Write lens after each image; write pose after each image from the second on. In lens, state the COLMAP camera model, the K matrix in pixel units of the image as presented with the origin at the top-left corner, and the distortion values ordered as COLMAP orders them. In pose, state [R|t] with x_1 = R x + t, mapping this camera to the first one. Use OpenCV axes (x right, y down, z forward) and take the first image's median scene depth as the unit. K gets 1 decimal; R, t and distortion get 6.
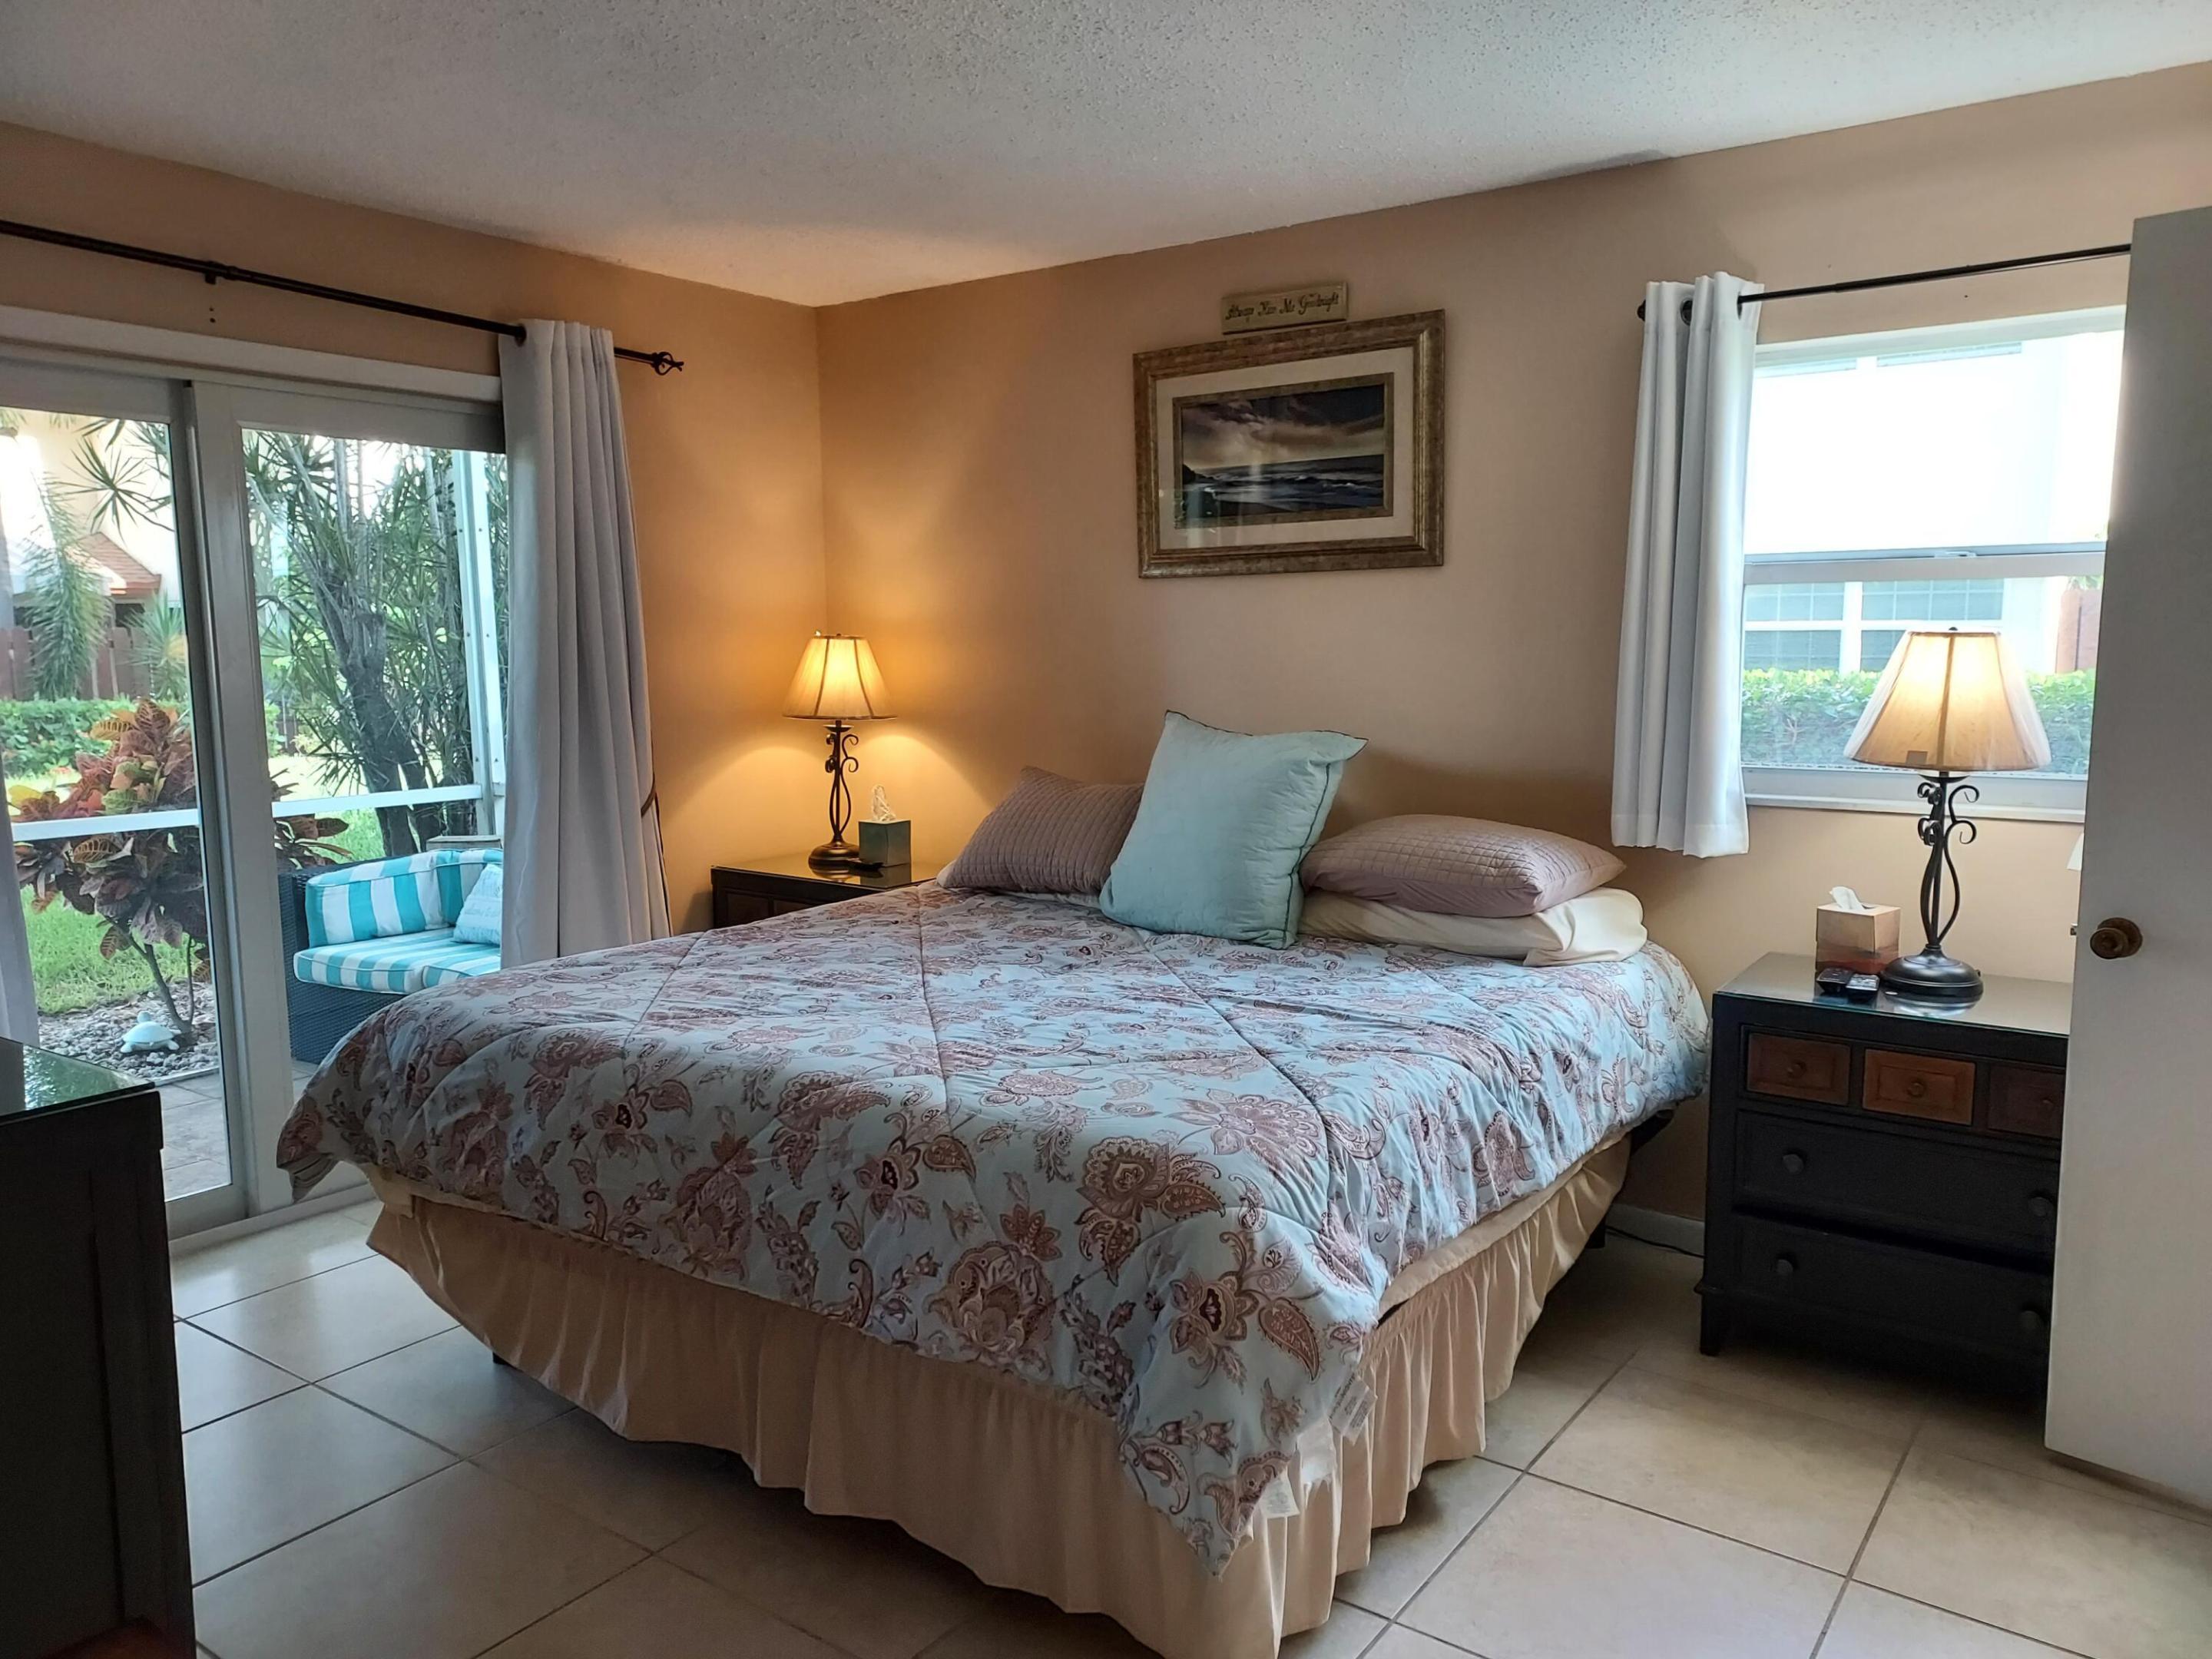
lens RADIAL K [[1595.6, 0, 1112.6], [0, 1595.6, 836.6], [0, 0, 1]] dist [0.043078, 0.001261]
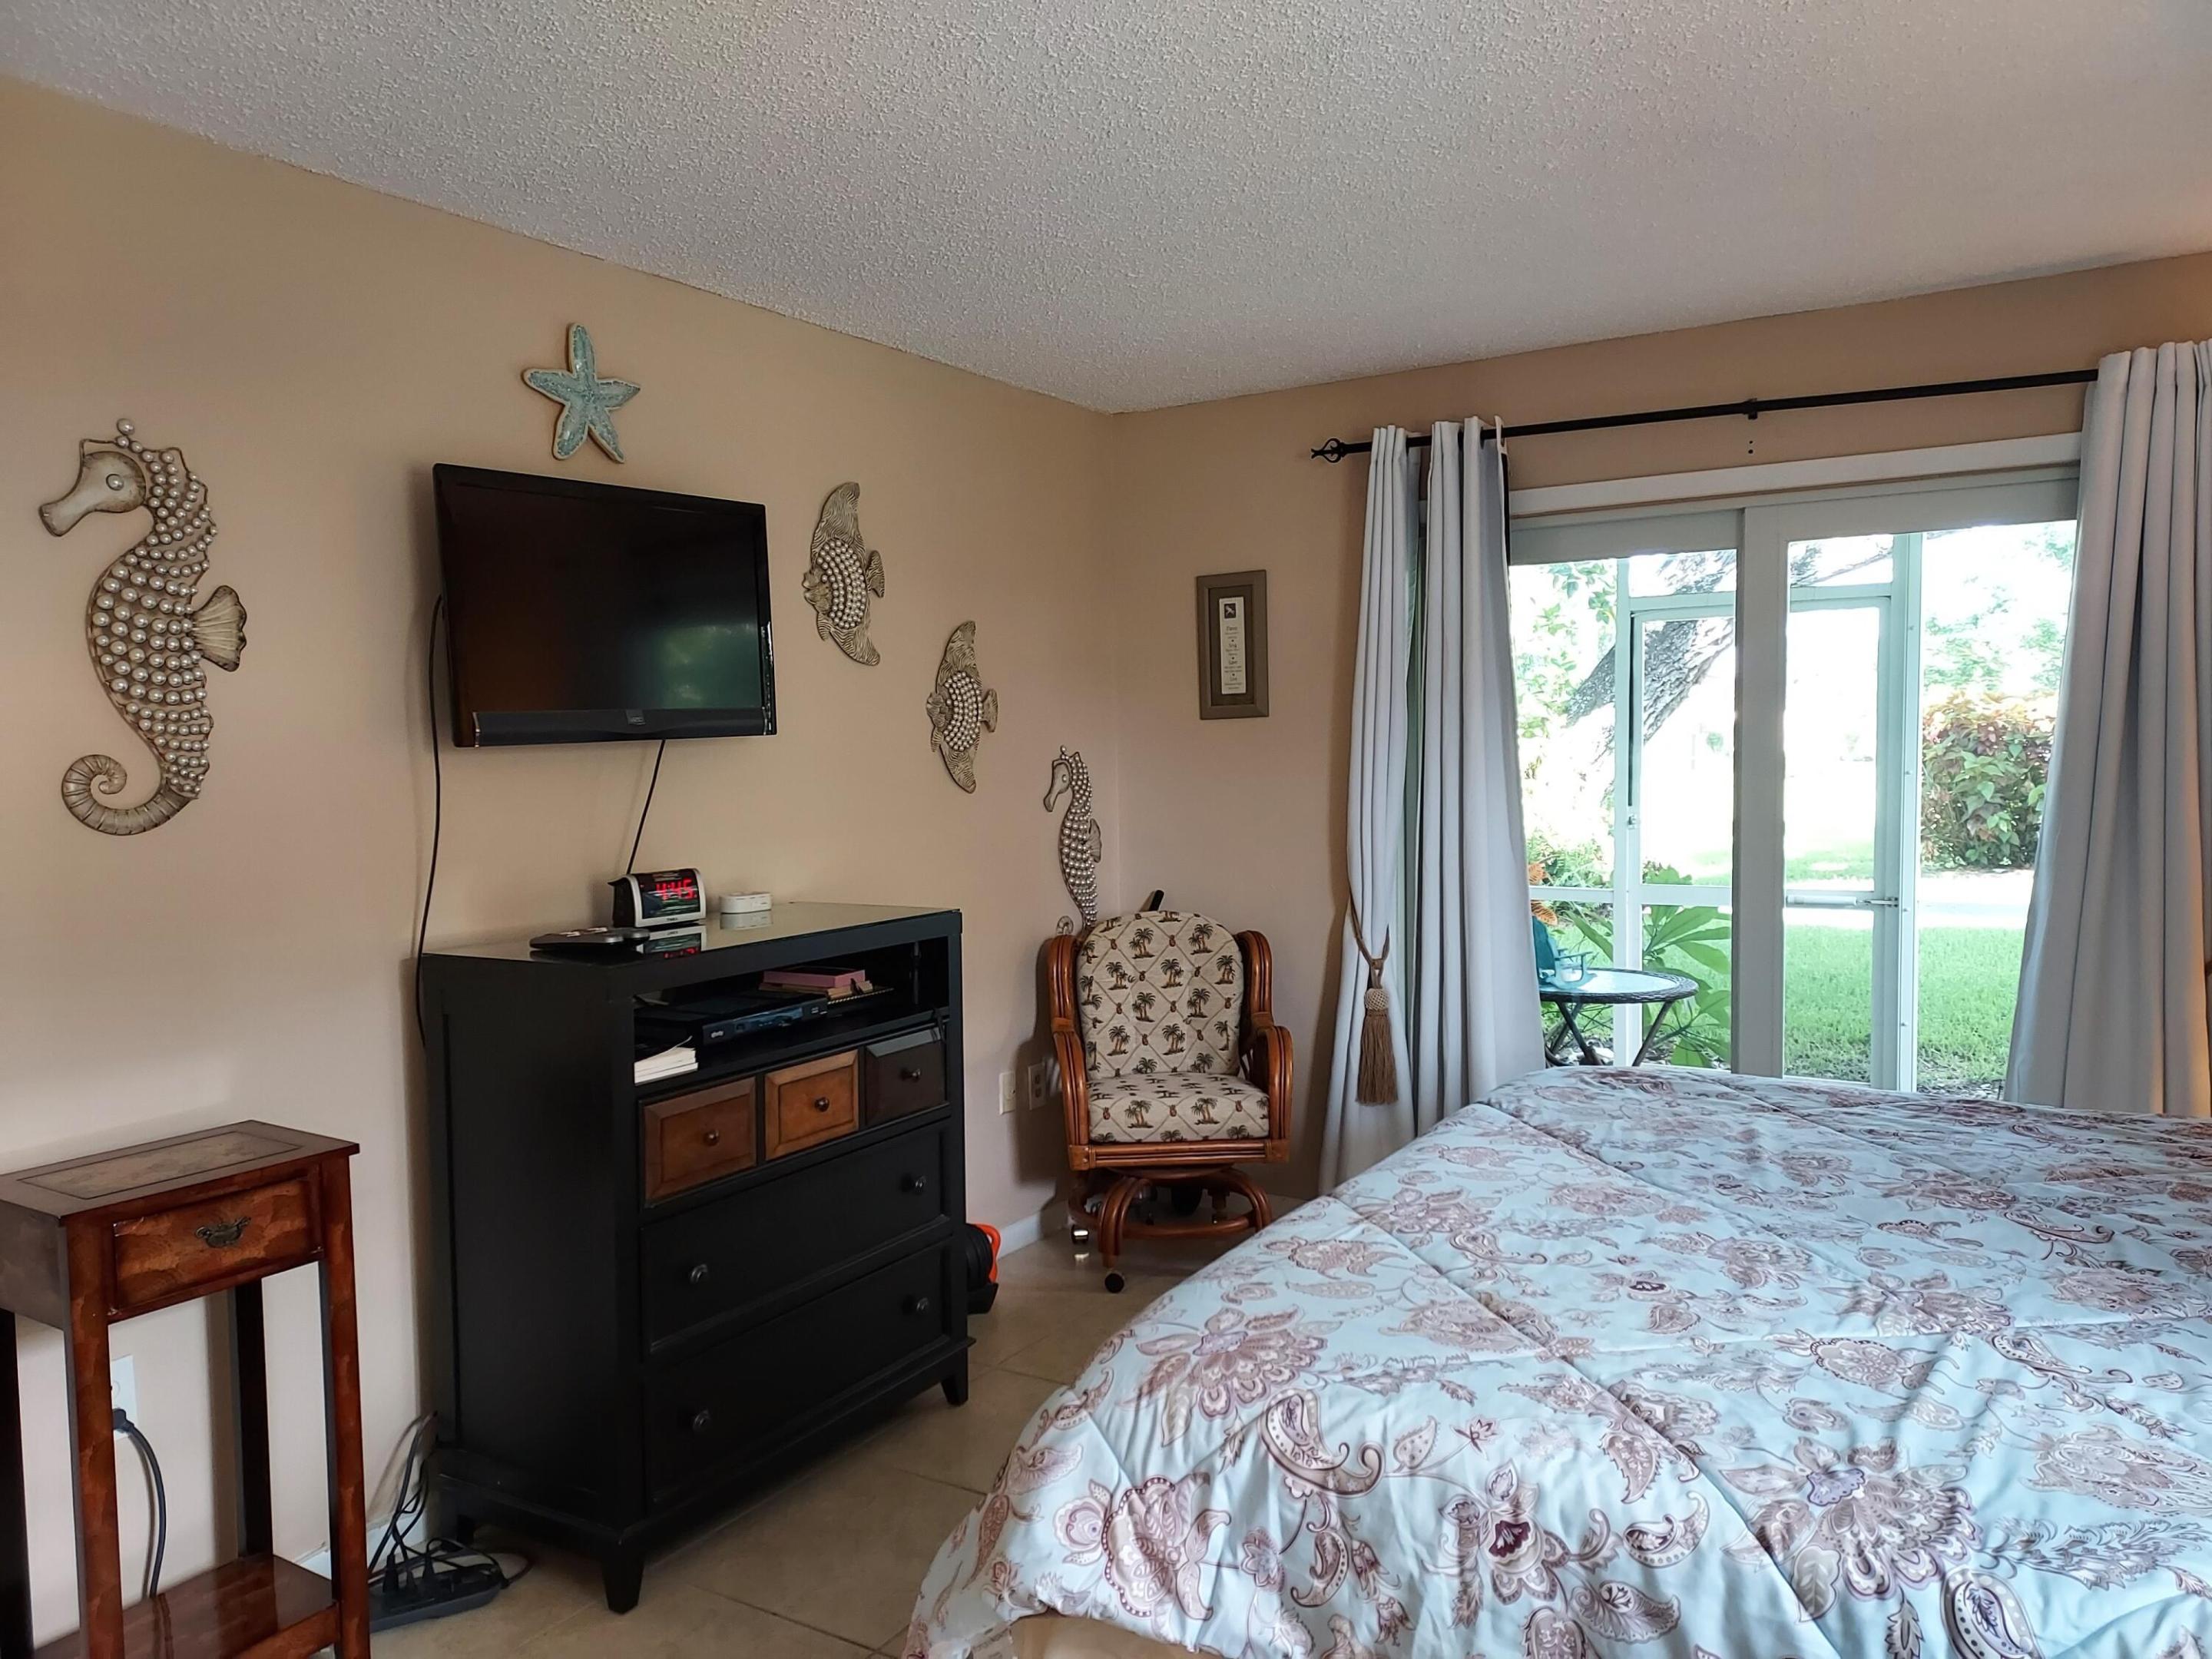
lens RADIAL K [[1595.6, 0, 1125.2], [0, 1595.6, 825.2], [0, 0, 1]] dist [0.043078, 0.001261]
pose [[0.086366, 0.058116, -0.994567, 0.486101], [-0.111426, 0.992597, 0.048325, -0.065548], [0.990013, 0.106647, 0.092203, 0.470155]]
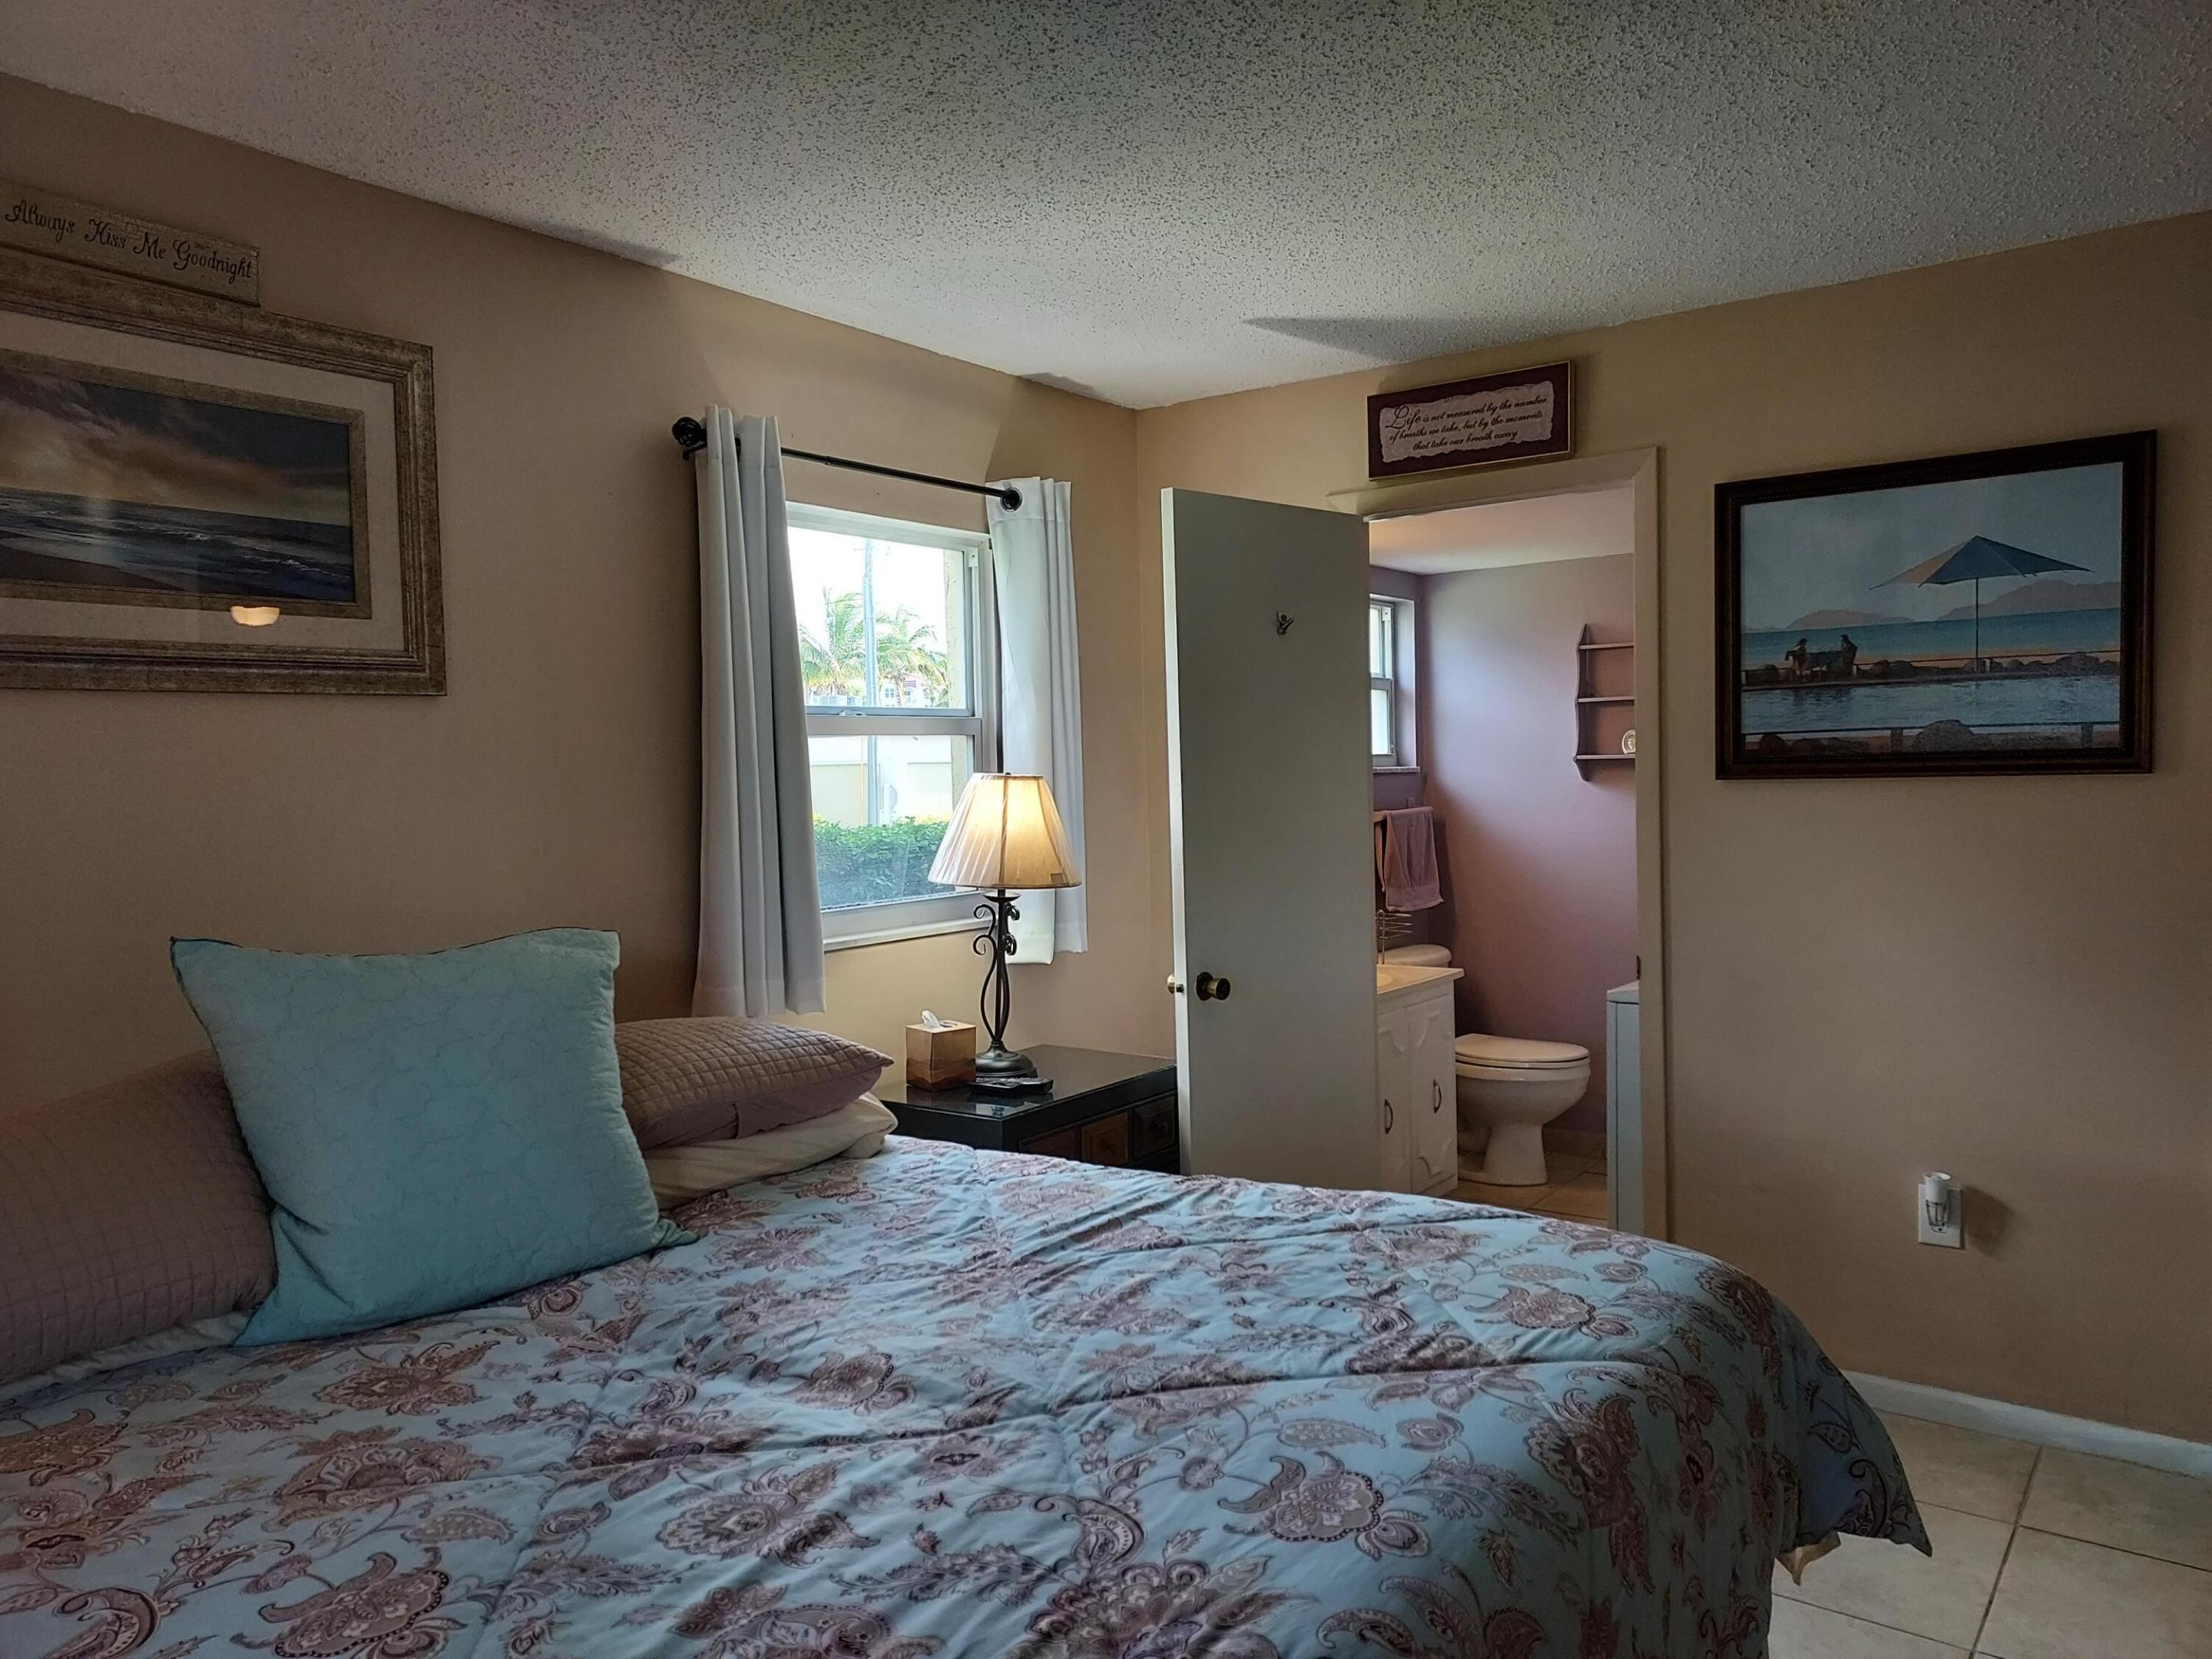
lens RADIAL K [[1595.6, 0, 1090.4], [0, 1595.6, 834.5], [0, 0, 1]] dist [0.043078, 0.001261]
pose [[0.013554, -0.040973, 0.999068, -0.518908], [0.149237, 0.988052, 0.038497, -0.091576], [-0.988708, 0.148577, 0.019507, 0.709885]]
